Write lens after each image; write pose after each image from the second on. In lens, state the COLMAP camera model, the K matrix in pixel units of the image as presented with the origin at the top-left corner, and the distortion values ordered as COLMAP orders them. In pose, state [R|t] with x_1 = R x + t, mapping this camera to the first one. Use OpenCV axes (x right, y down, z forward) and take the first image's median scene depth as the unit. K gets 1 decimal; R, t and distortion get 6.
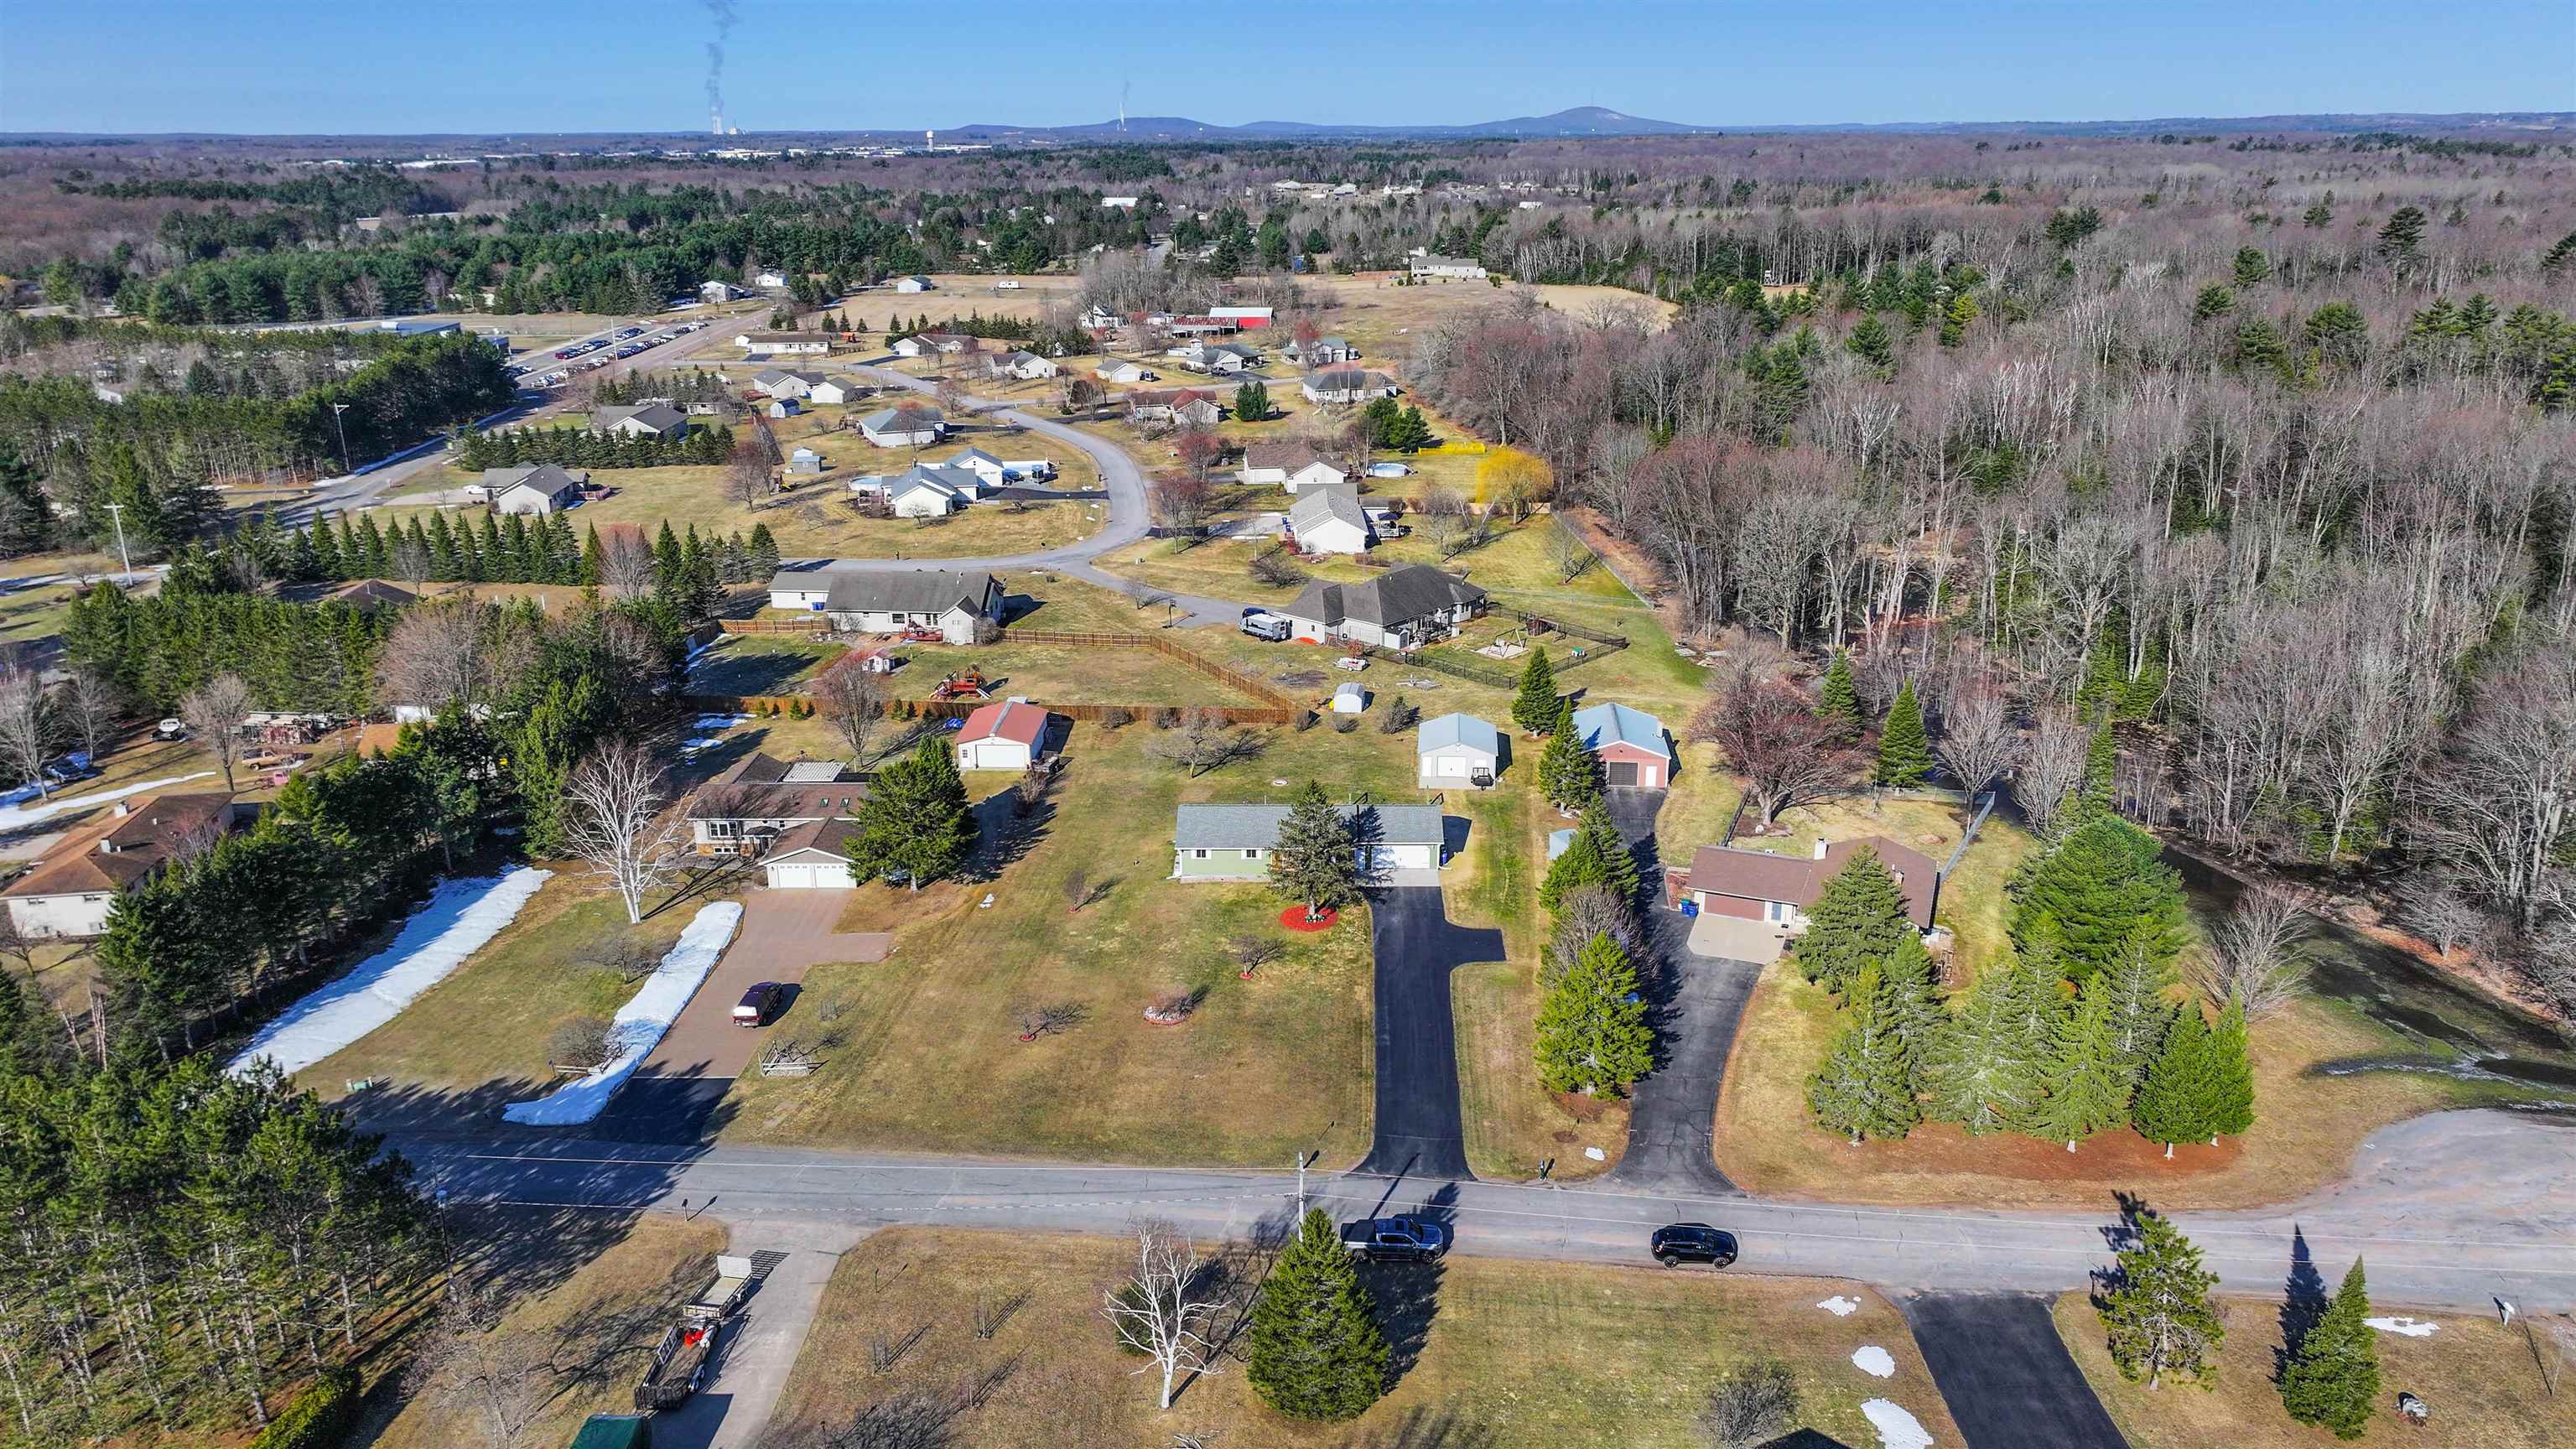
lens RADIAL K [[1802.2, 0, 1288.0], [0, 1802.2, 724.5], [0, 0, 1]] dist [0.006322, -0.000067]
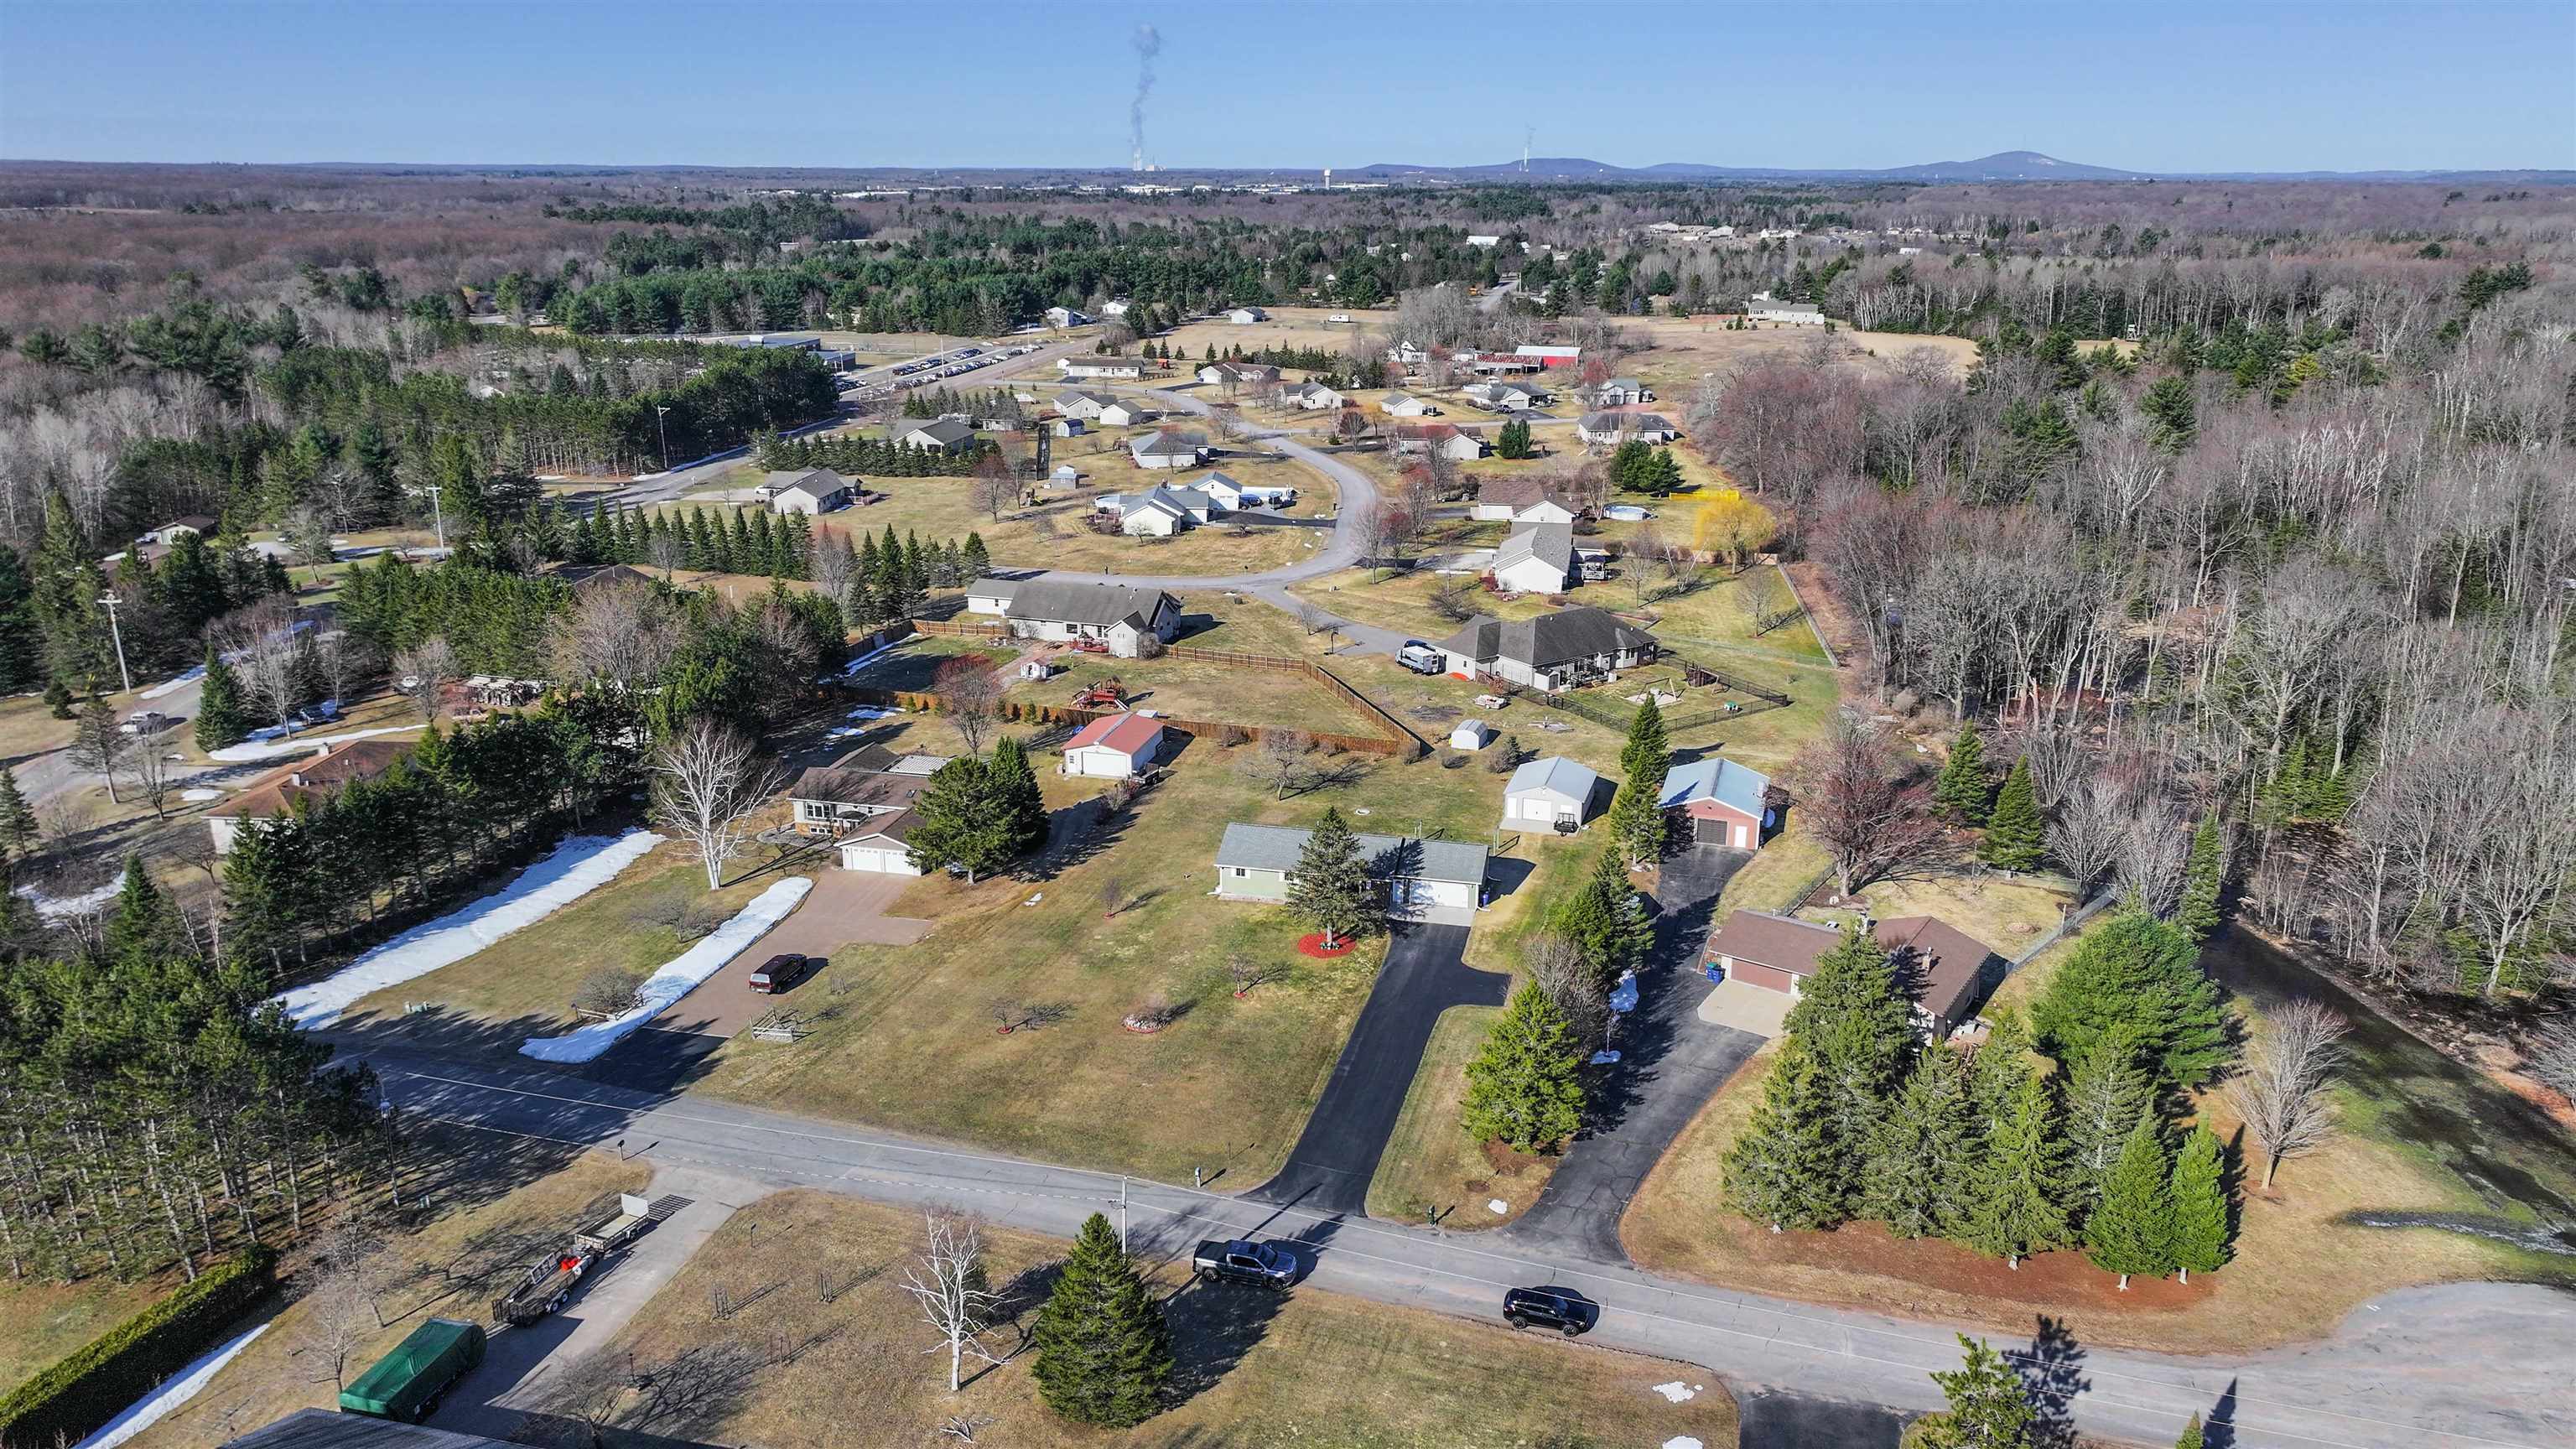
lens RADIAL K [[1802.2, 0, 1288.0], [0, 1802.2, 724.5], [0, 0, 1]] dist [0.006322, -0.000067]
pose [[0.977244, 0.072151, -0.199469, 0.151746], [-0.076167, 0.997016, -0.012523, -0.000351], [0.197971, 0.027431, 0.979824, 0.010629]]
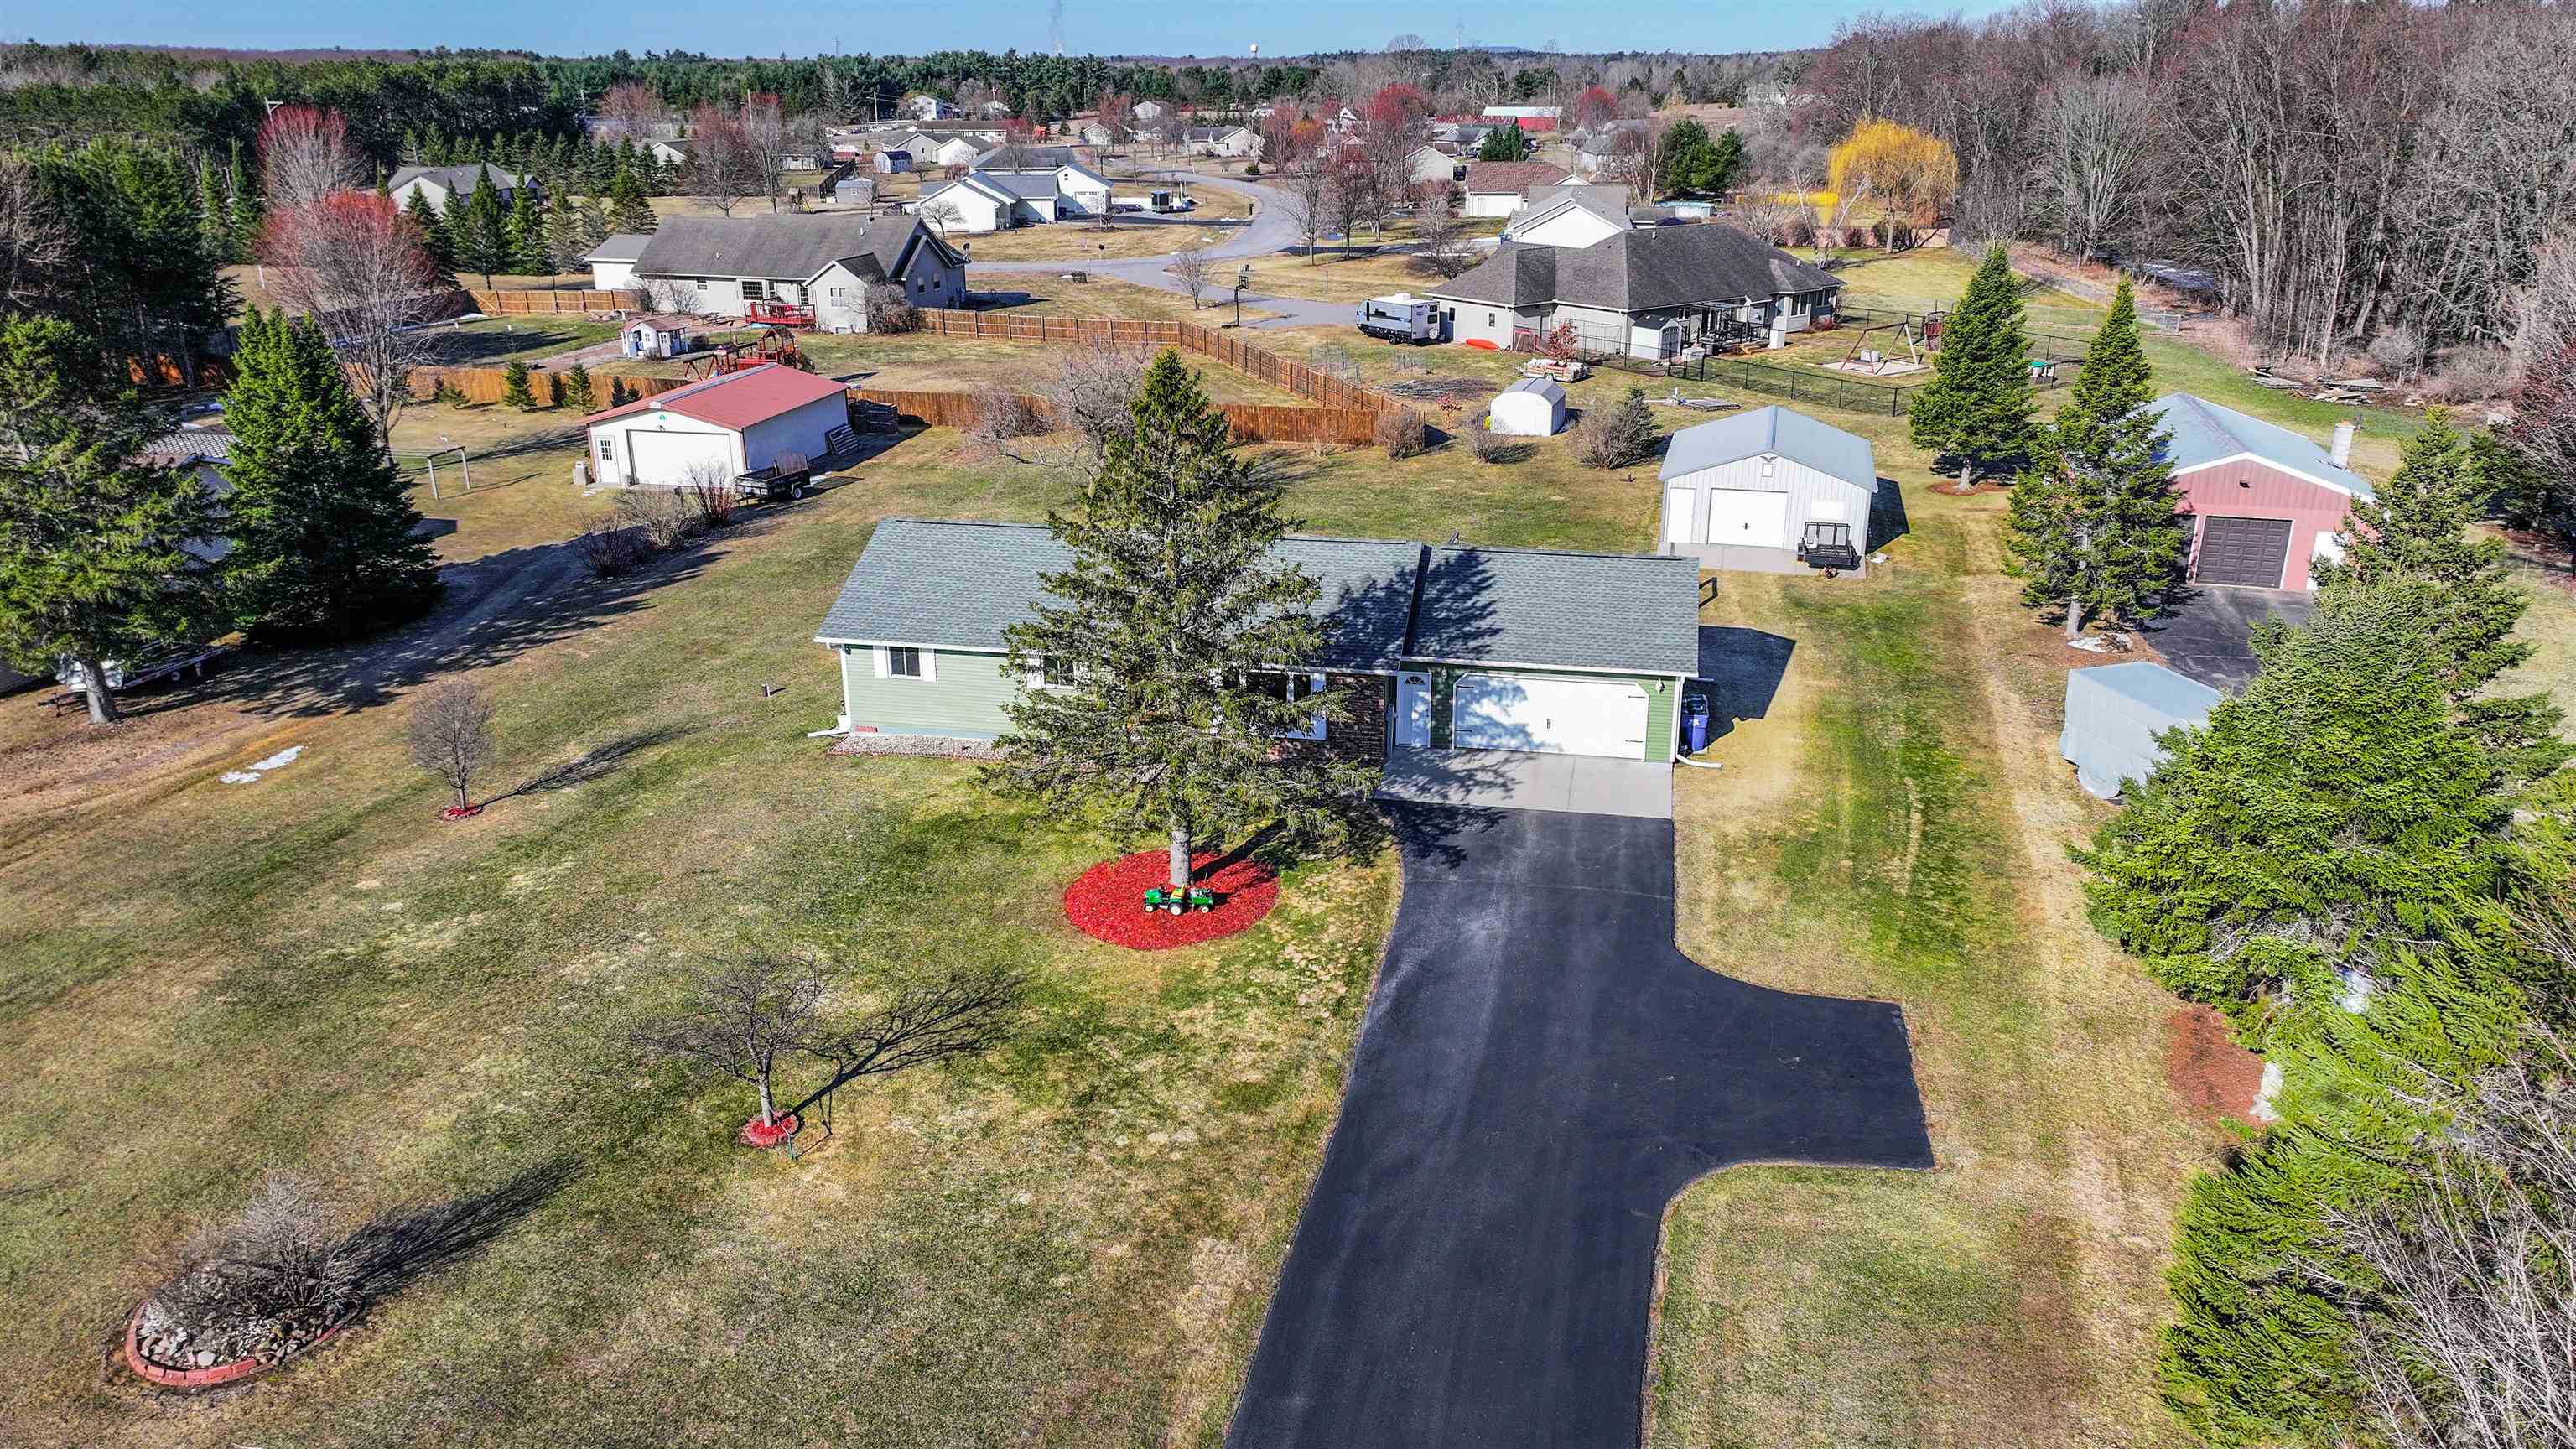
lens RADIAL K [[1802.2, 0, 1288.0], [0, 1802.2, 724.5], [0, 0, 1]] dist [0.006322, -0.000067]
pose [[0.984690, 0.063336, -0.162401, 0.060442], [-0.058121, 0.997636, 0.036670, 0.058688], [0.164339, -0.026670, 0.986043, 0.613460]]
